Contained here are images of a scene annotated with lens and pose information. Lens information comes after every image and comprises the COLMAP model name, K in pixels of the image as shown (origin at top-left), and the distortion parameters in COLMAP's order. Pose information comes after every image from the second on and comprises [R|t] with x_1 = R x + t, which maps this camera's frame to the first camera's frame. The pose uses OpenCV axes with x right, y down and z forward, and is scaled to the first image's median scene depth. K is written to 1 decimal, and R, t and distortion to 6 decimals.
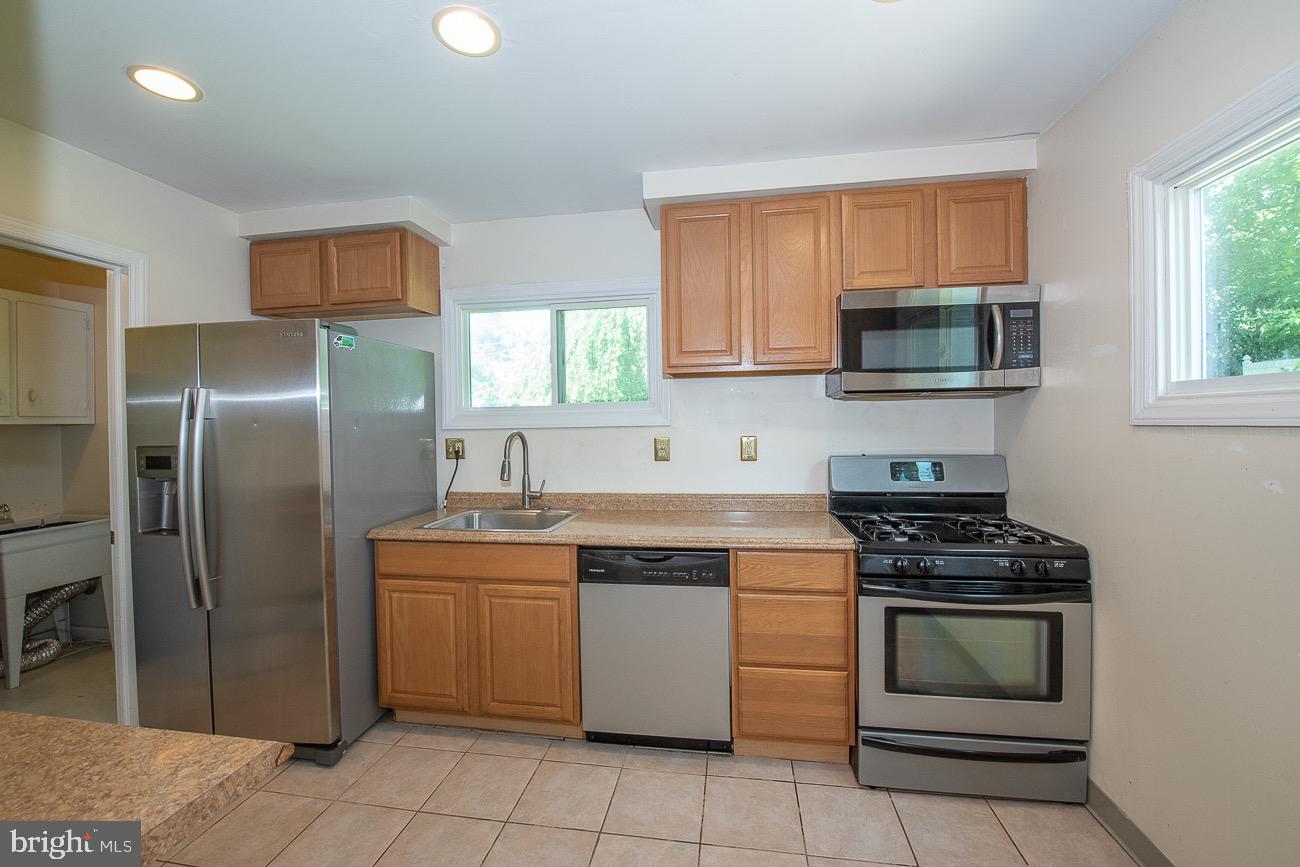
lens RADIAL K [[514.5, 0, 651.1], [0, 514.5, 430.3], [0, 0, 1]] dist [-0.021176, -0.001023]
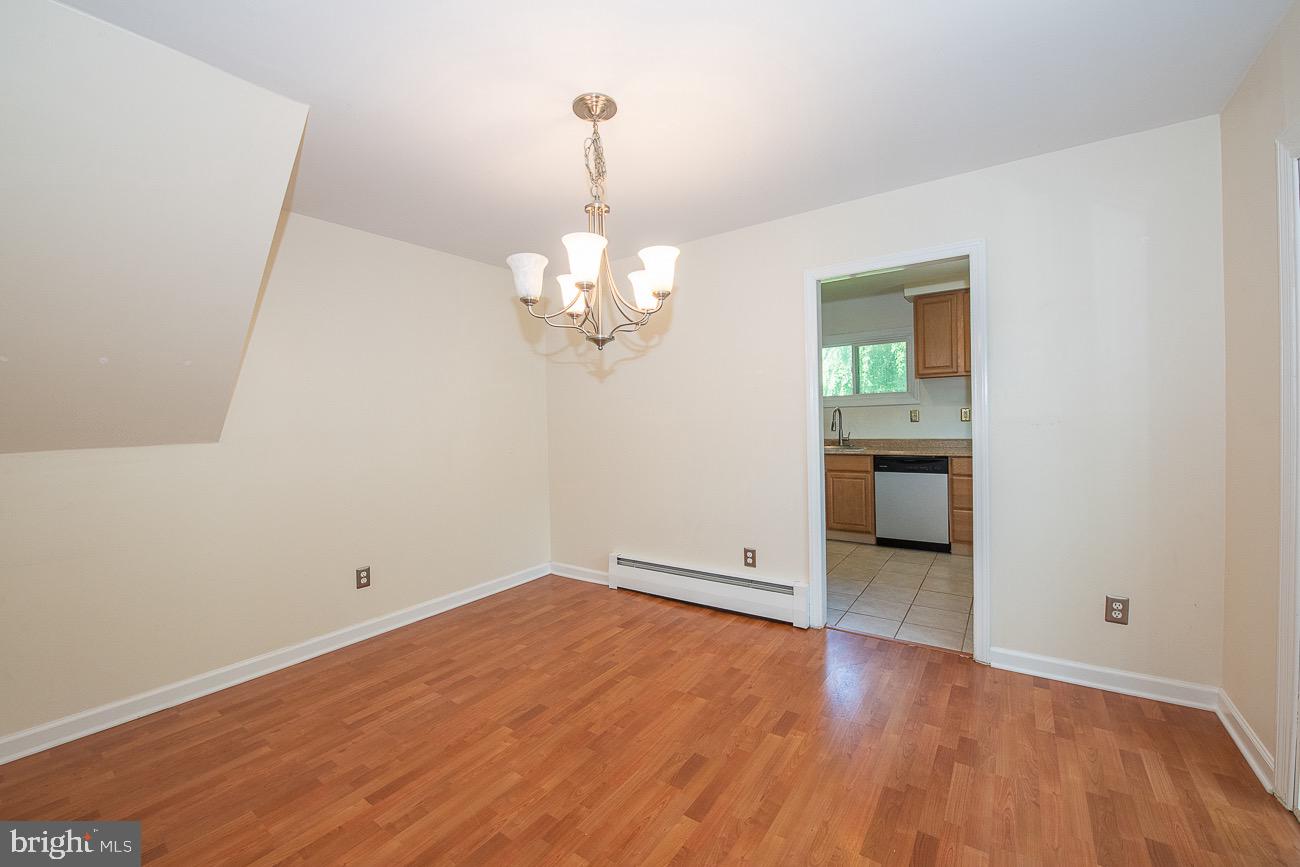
lens RADIAL K [[514.5, 0, 645.9], [0, 514.5, 427.5], [0, 0, 1]] dist [-0.021176, -0.001023]
pose [[0.894587, -0.003190, -0.446882, -0.030445], [0.009064, 0.999898, 0.011008, 0.063186], [0.446802, -0.013898, 0.894525, -1.520773]]
